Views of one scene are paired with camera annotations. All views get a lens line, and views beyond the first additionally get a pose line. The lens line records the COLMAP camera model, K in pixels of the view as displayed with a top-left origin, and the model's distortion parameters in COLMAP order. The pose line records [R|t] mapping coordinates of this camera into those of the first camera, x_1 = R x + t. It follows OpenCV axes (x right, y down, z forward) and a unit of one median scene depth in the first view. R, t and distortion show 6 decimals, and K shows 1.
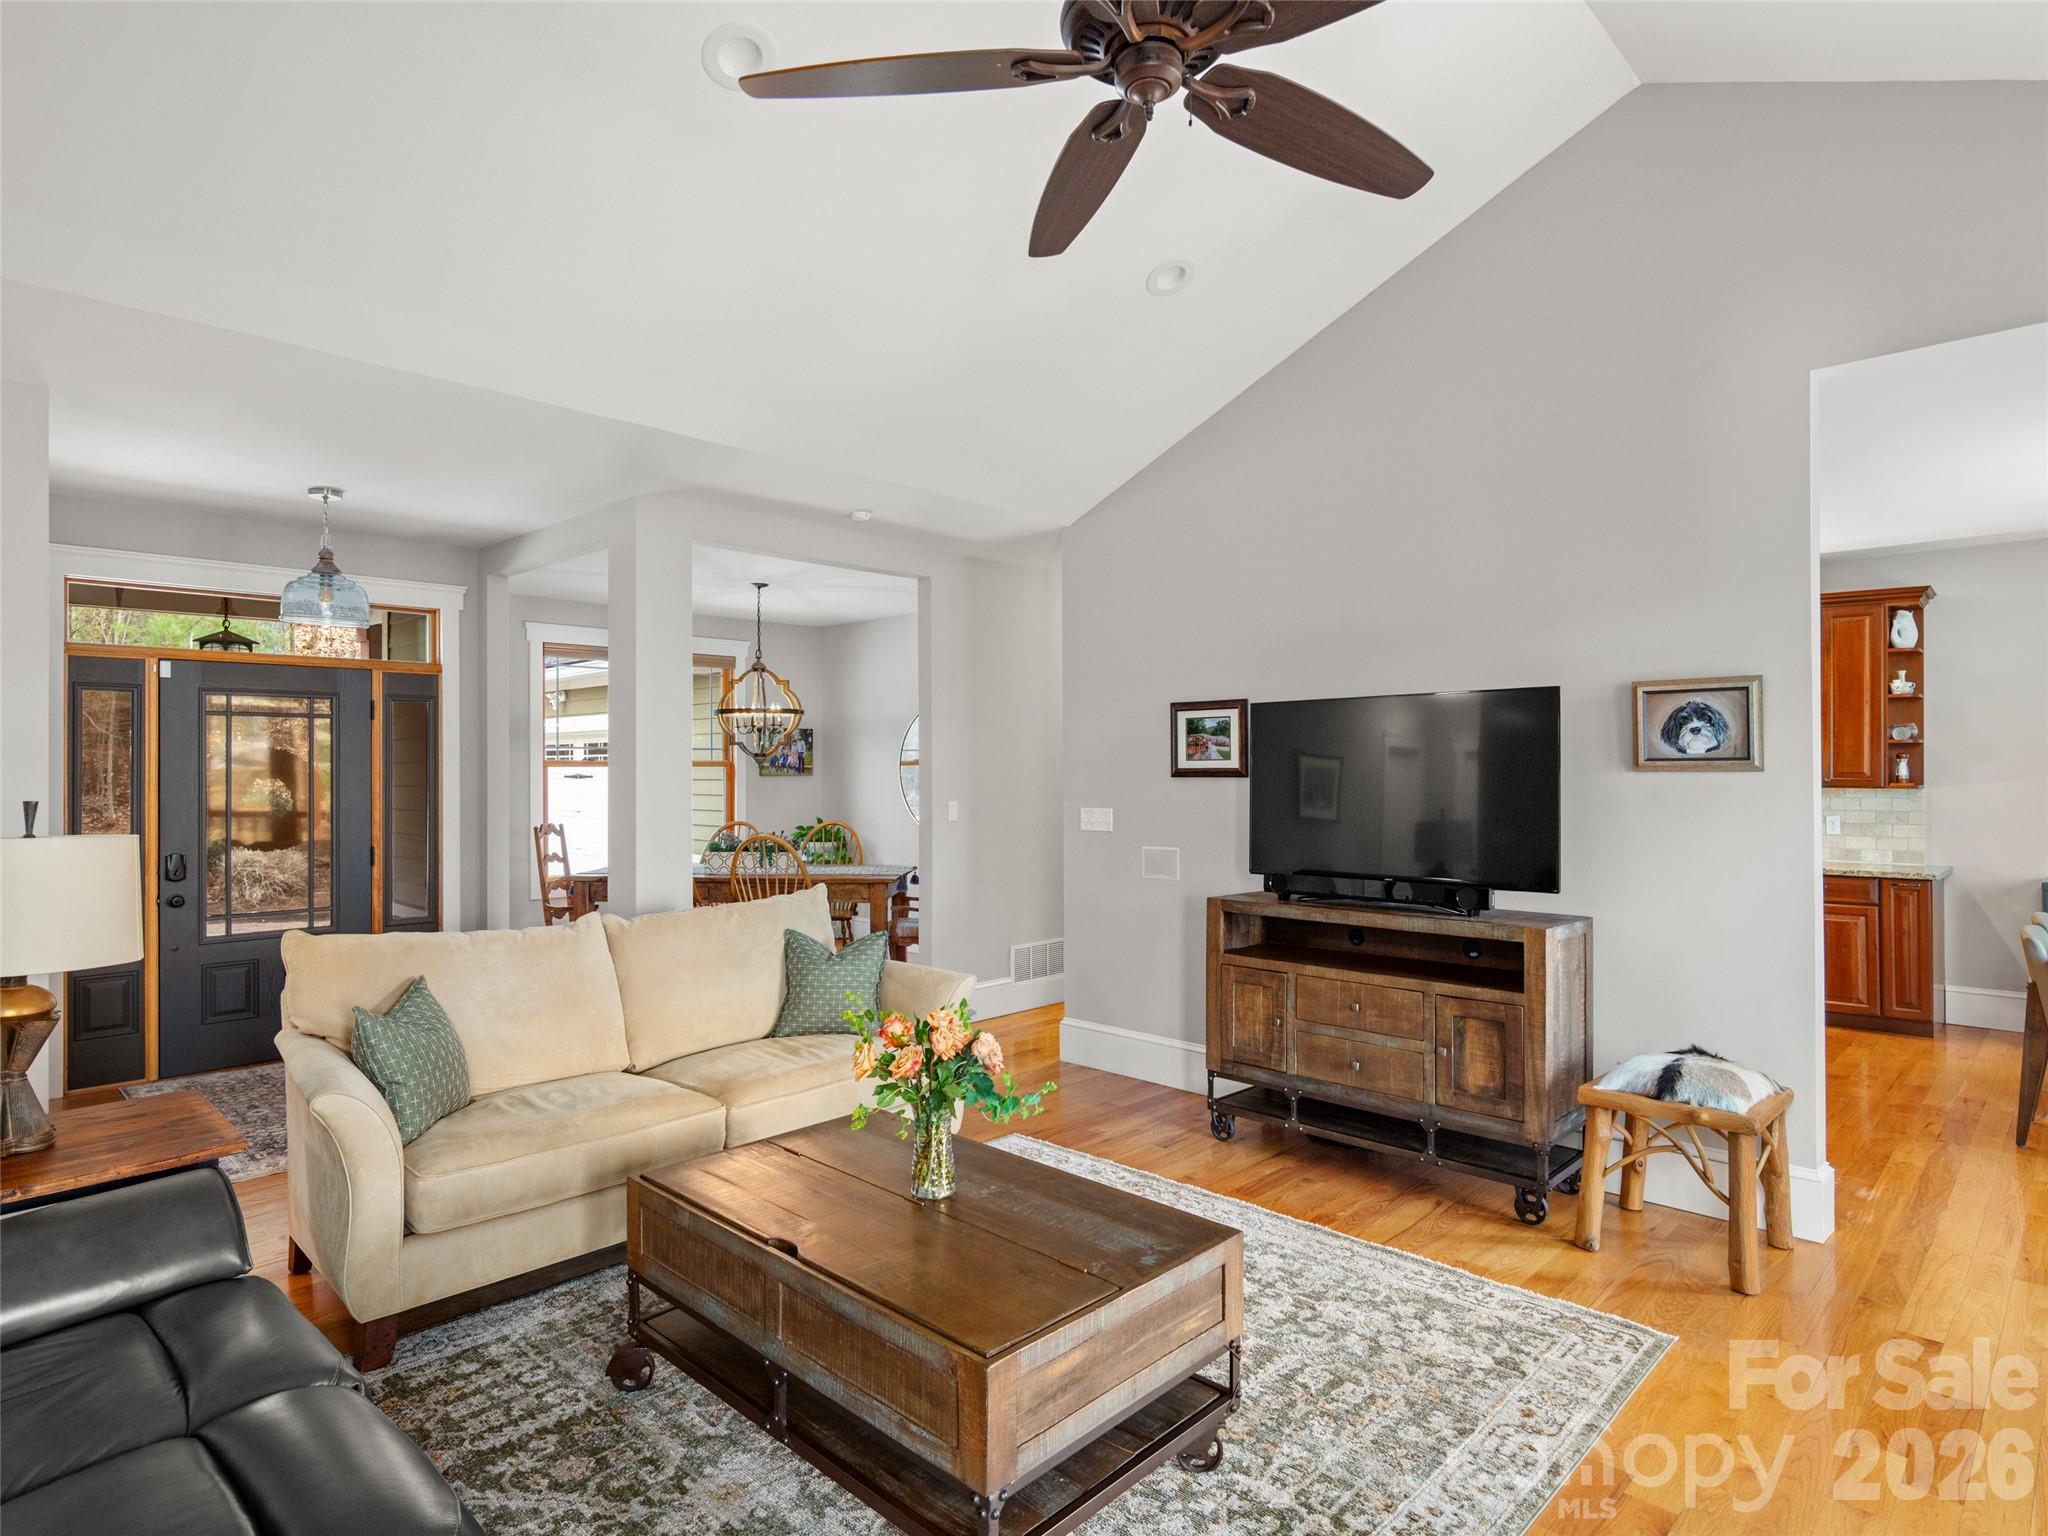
lens RADIAL K [[1138.5, 0, 1022.7], [0, 1138.5, 766.6], [0, 0, 1]] dist [0.007325, -0.005882]
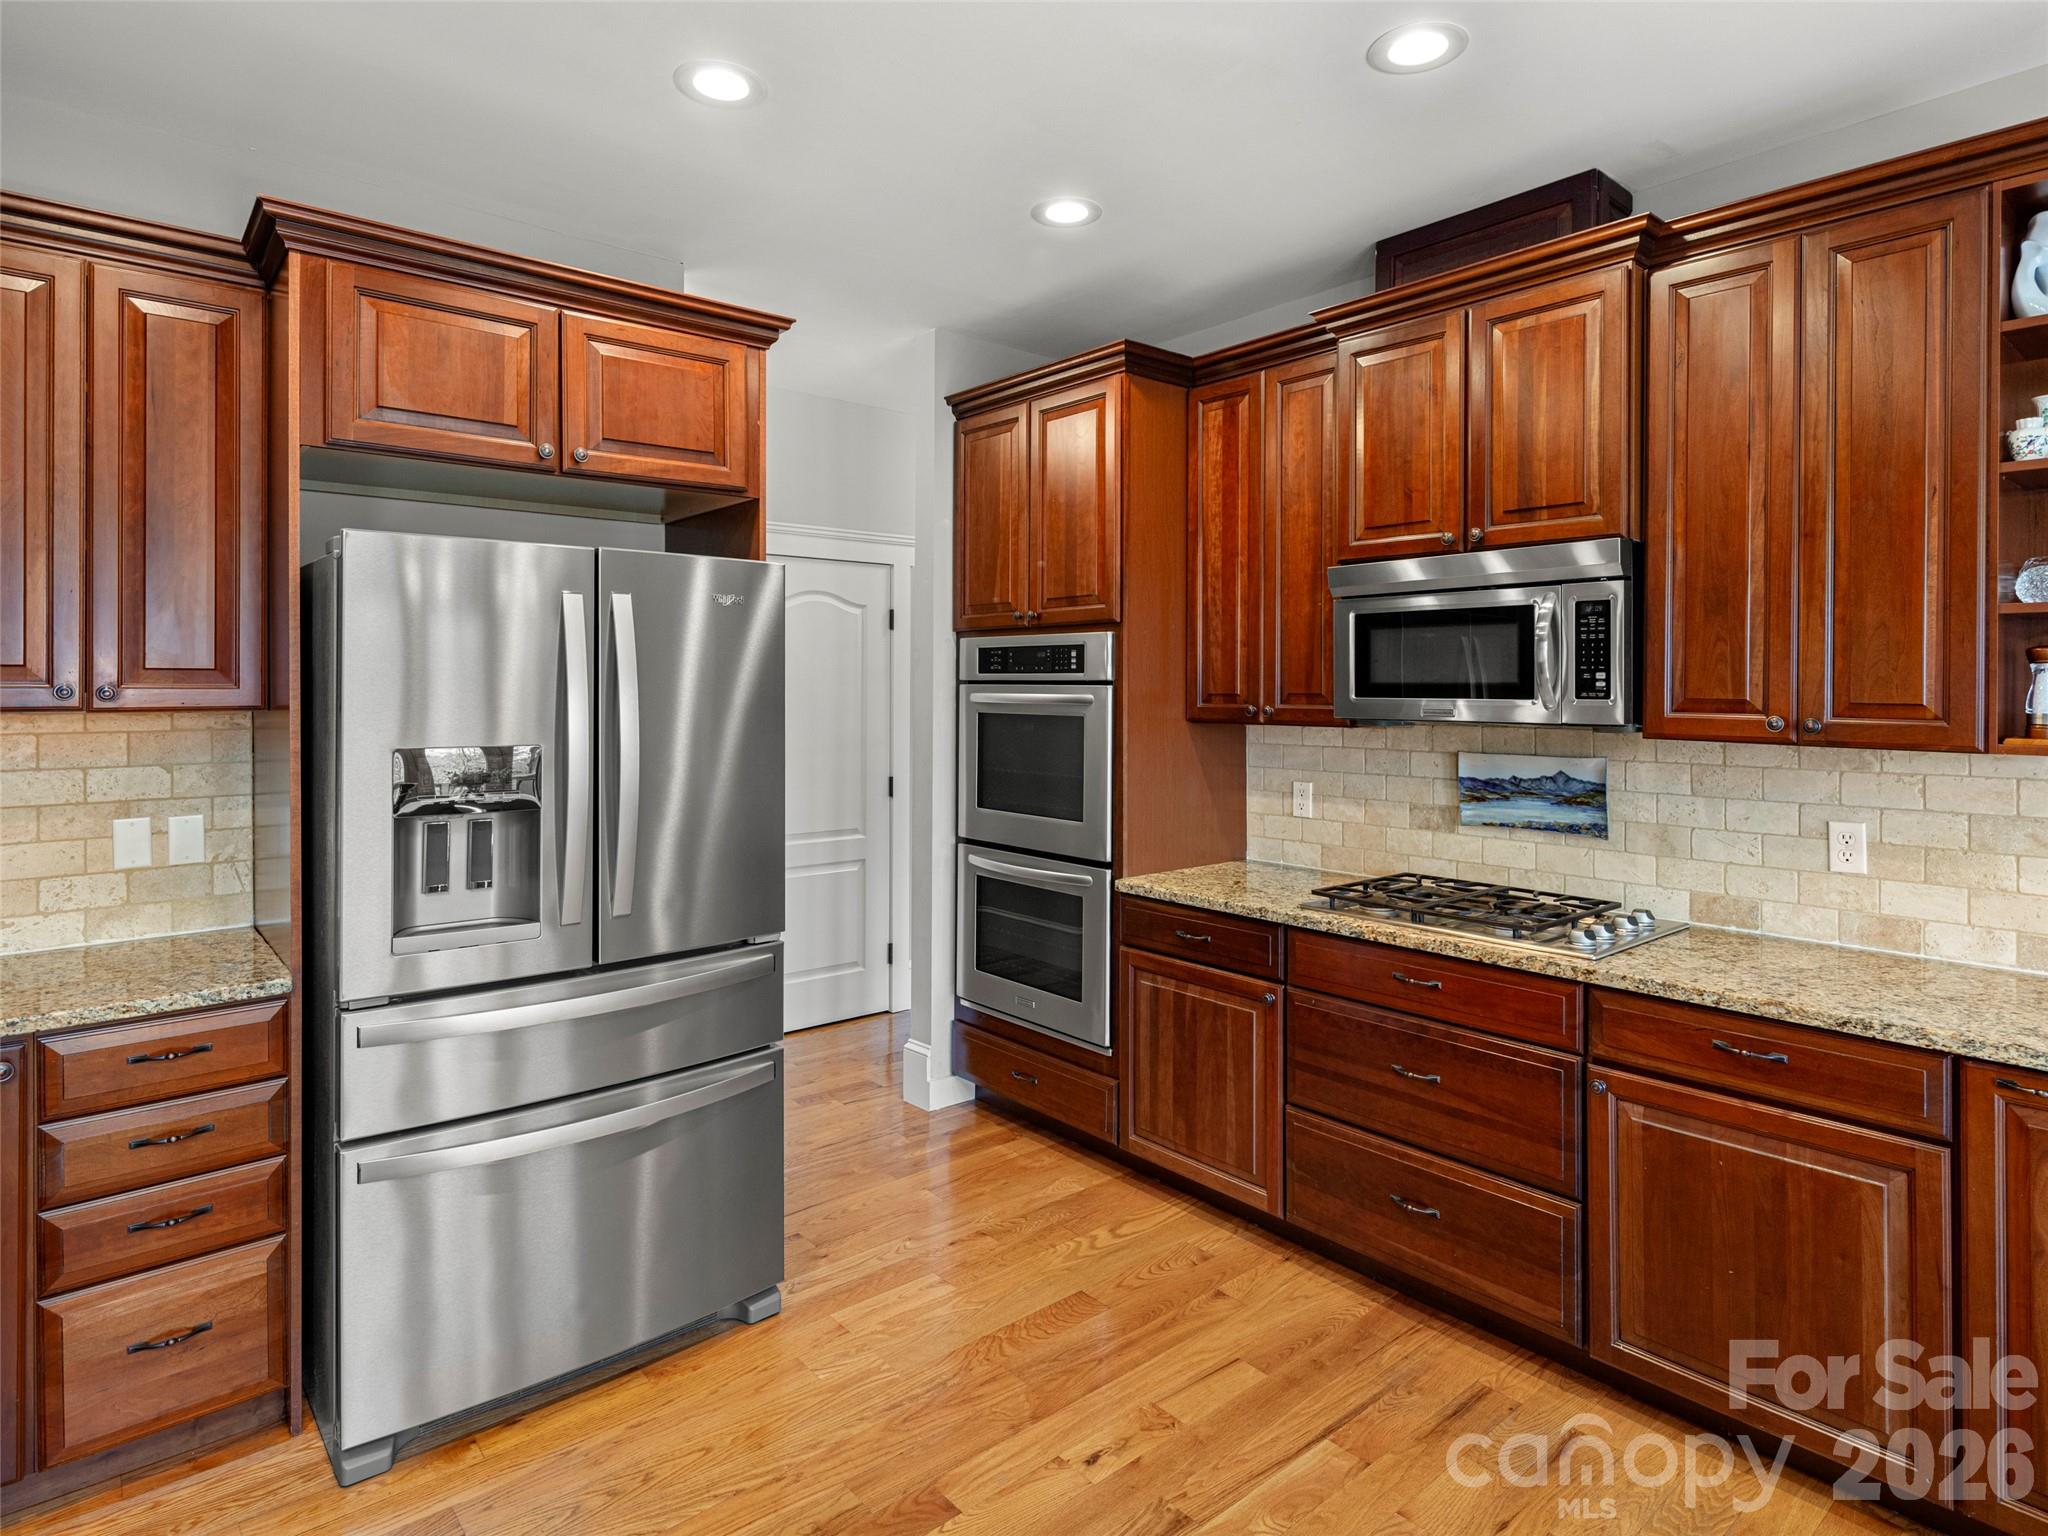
lens RADIAL K [[1138.5, 0, 1039.1], [0, 1138.5, 685.9], [0, 0, 1]] dist [0.007325, -0.005882]
pose [[0.995910, 0.004207, -0.090253, 0.508985], [-0.003976, 0.999988, 0.002737, -0.000218], [0.090263, -0.002367, 0.995915, 0.643252]]
